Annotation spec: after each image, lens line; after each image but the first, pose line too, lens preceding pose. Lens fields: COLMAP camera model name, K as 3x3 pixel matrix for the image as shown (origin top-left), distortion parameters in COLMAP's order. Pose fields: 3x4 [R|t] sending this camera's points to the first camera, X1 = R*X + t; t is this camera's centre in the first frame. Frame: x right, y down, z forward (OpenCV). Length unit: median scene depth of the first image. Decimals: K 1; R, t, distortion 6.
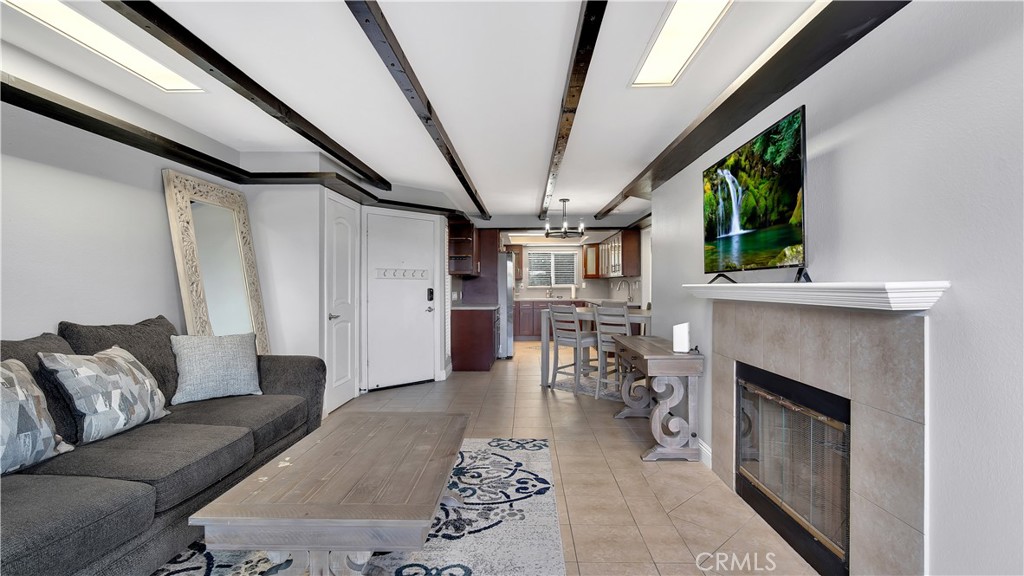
lens RADIAL K [[468.4, 0, 520.1], [0, 468.4, 285.9], [0, 0, 1]] dist [-0.001838, 0.000386]
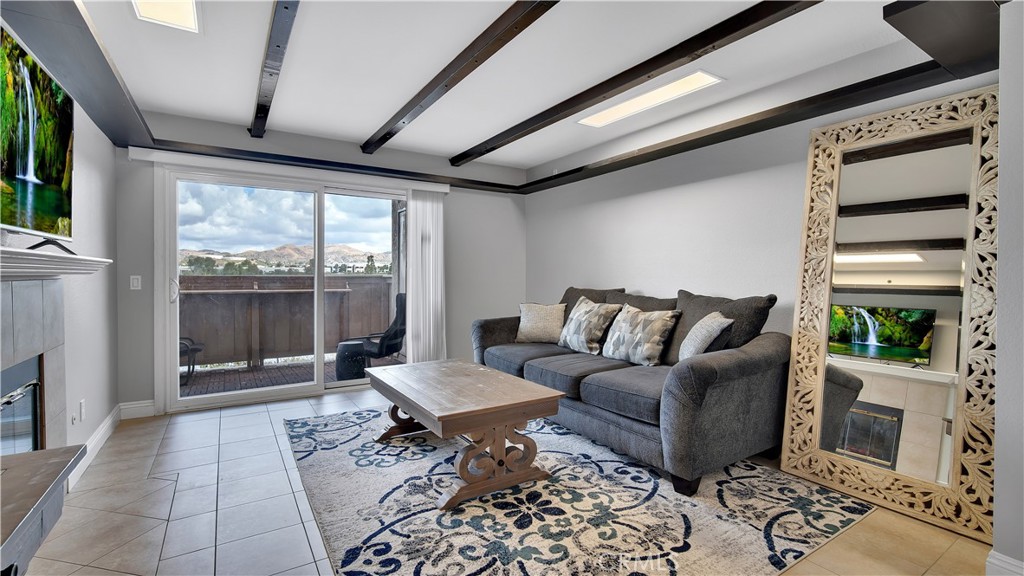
lens RADIAL K [[456.2, 0, 512.0], [0, 456.2, 288.0], [0, 0, 1]] dist [-0.004568, -0.000229]
pose [[-0.838490, 0.015689, -0.544691, 0.189614], [0.000351, 0.999601, 0.028252, 0.025055], [0.544917, 0.023498, -0.838161, 1.539884]]
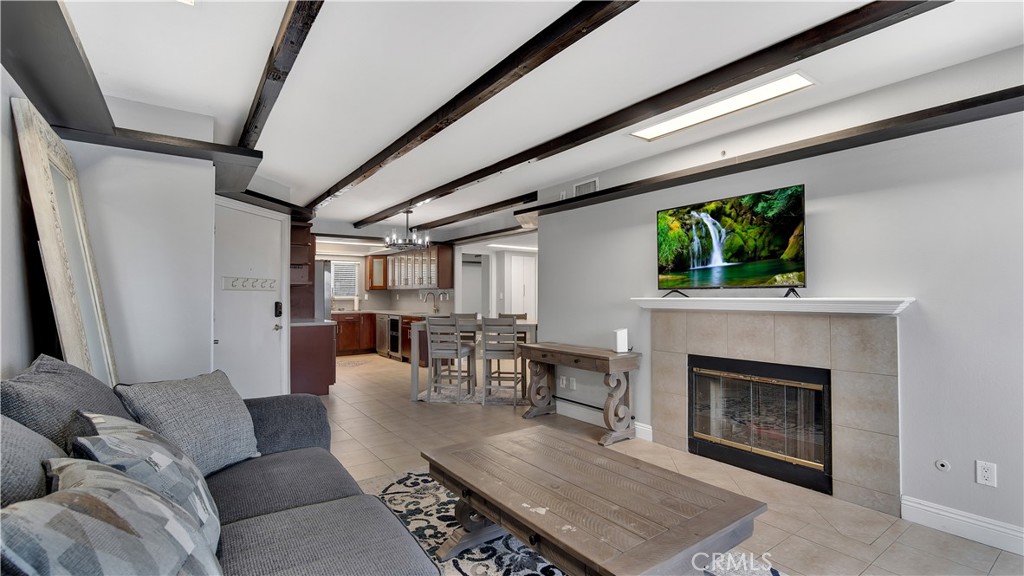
lens RADIAL K [[456.2, 0, 512.0], [0, 456.2, 288.0], [0, 0, 1]] dist [-0.004568, -0.000229]
pose [[0.804780, 0.008828, 0.593508, -0.664910], [0.001810, 0.999848, -0.017326, -0.009145], [-0.593570, 0.015017, 0.804642, 0.218998]]
